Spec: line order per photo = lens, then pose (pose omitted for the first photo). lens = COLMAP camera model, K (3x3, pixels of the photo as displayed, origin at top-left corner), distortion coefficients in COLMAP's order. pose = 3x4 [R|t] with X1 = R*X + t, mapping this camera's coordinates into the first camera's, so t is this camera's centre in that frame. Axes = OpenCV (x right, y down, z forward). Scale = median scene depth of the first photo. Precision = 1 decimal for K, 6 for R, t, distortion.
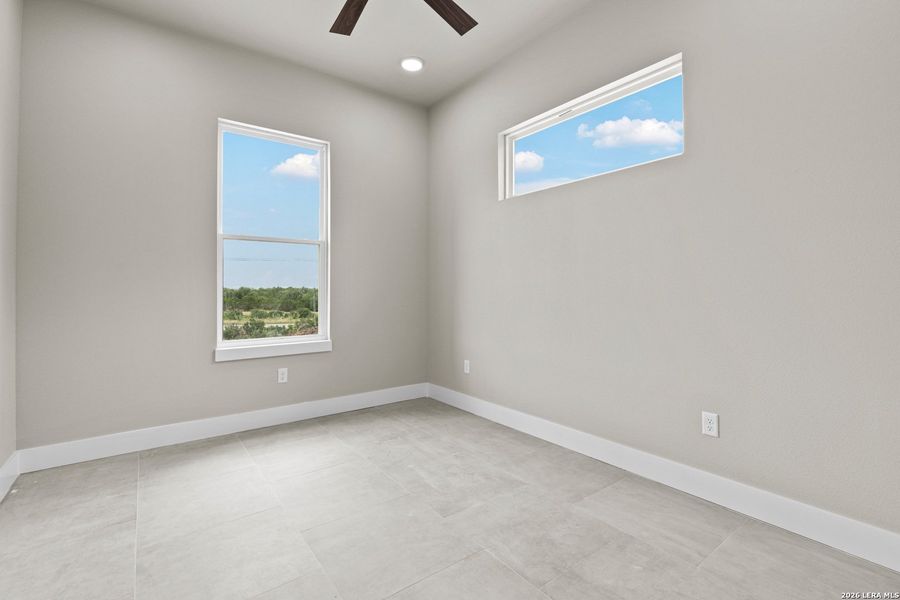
lens RADIAL K [[412.6, 0, 446.0], [0, 412.6, 293.6], [0, 0, 1]] dist [-0.001807, -0.000083]
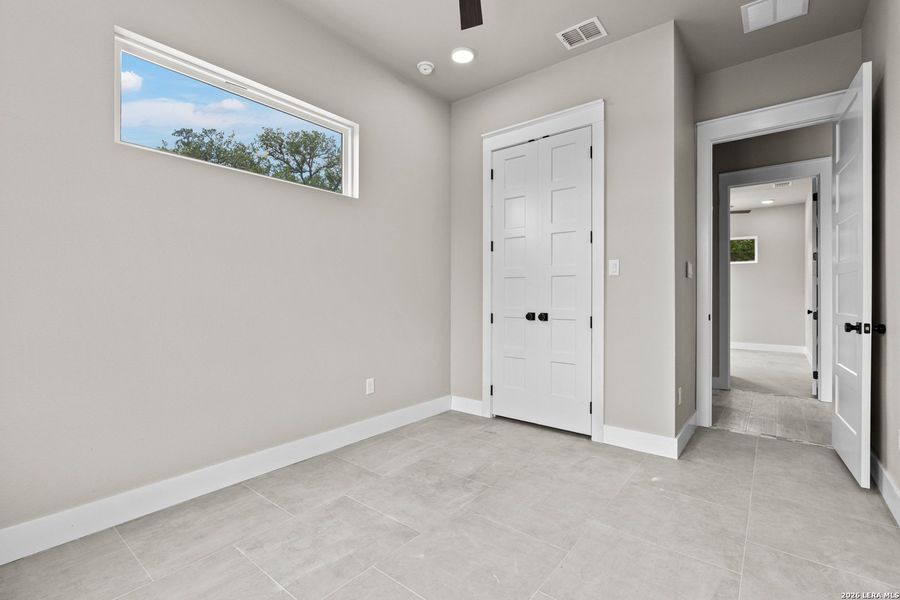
lens RADIAL K [[412.6, 0, 448.9], [0, 412.6, 296.7], [0, 0, 1]] dist [-0.001807, -0.000083]
pose [[-0.252277, -0.009273, 0.967611, -0.841945], [0.005213, 0.999927, 0.010942, -0.027830], [-0.967641, 0.007805, -0.252211, 1.023165]]
